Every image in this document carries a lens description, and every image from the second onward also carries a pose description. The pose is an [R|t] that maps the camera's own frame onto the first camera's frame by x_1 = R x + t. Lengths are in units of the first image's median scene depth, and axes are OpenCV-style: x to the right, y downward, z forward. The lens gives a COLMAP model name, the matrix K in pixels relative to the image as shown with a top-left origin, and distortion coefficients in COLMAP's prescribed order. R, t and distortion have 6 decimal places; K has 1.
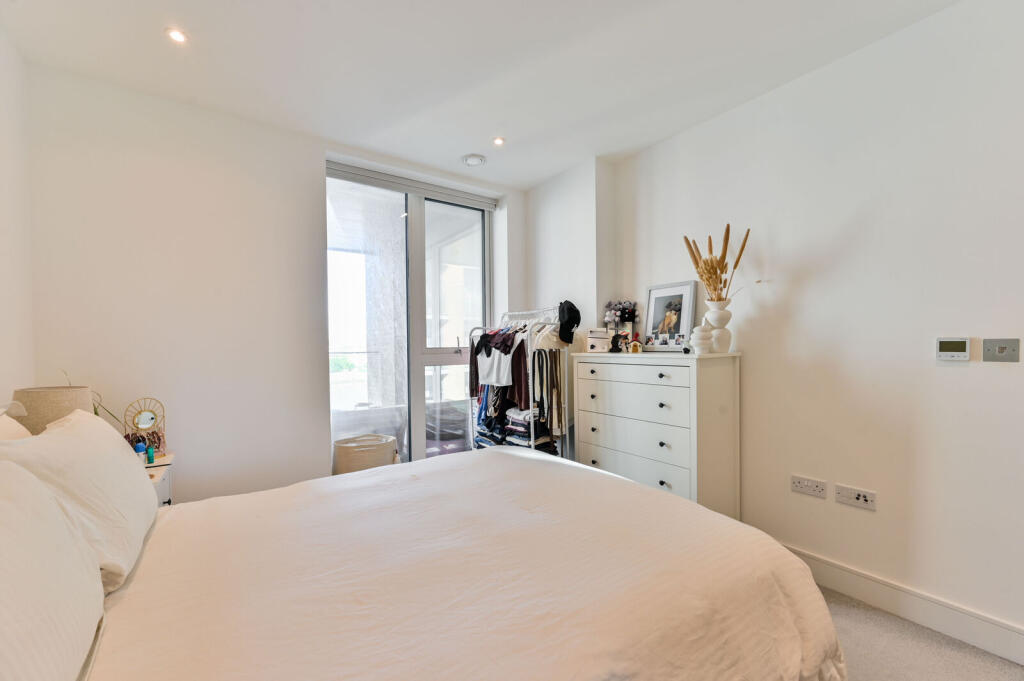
lens RADIAL K [[399.2, 0, 512.0], [0, 399.2, 340.5], [0, 0, 1]] dist [-0.001335, -0.000322]
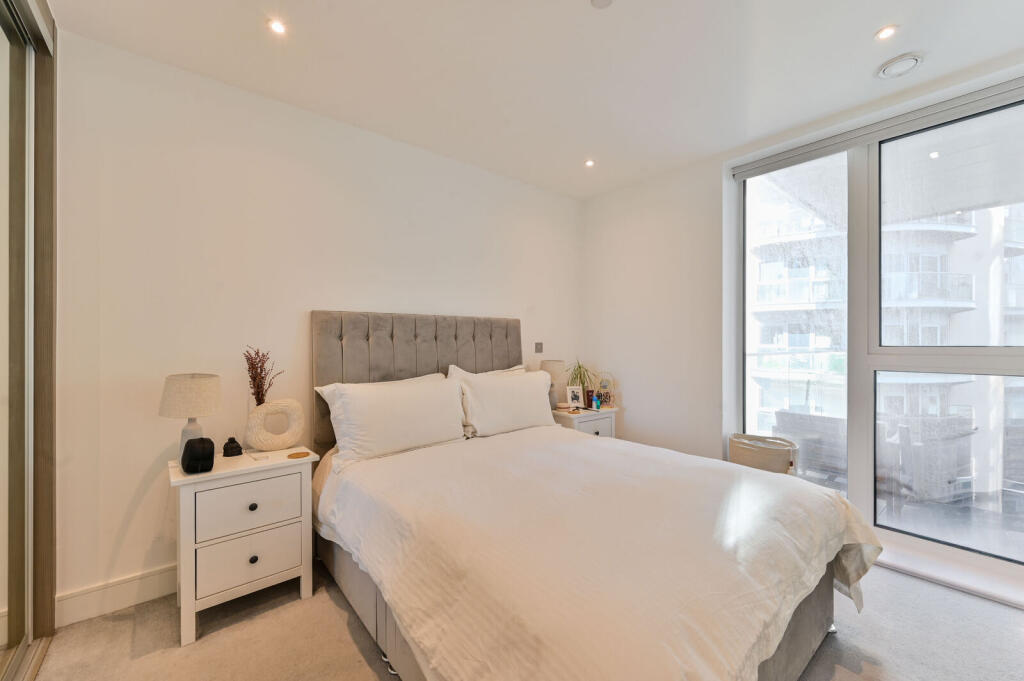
lens RADIAL K [[399.2, 0, 512.0], [0, 399.2, 340.5], [0, 0, 1]] dist [-0.001335, -0.000322]
pose [[0.122819, -0.003283, -0.992424, 0.483609], [0.007442, 0.999969, -0.002387, 0.006960], [0.992401, -0.007093, 0.122840, 0.260446]]
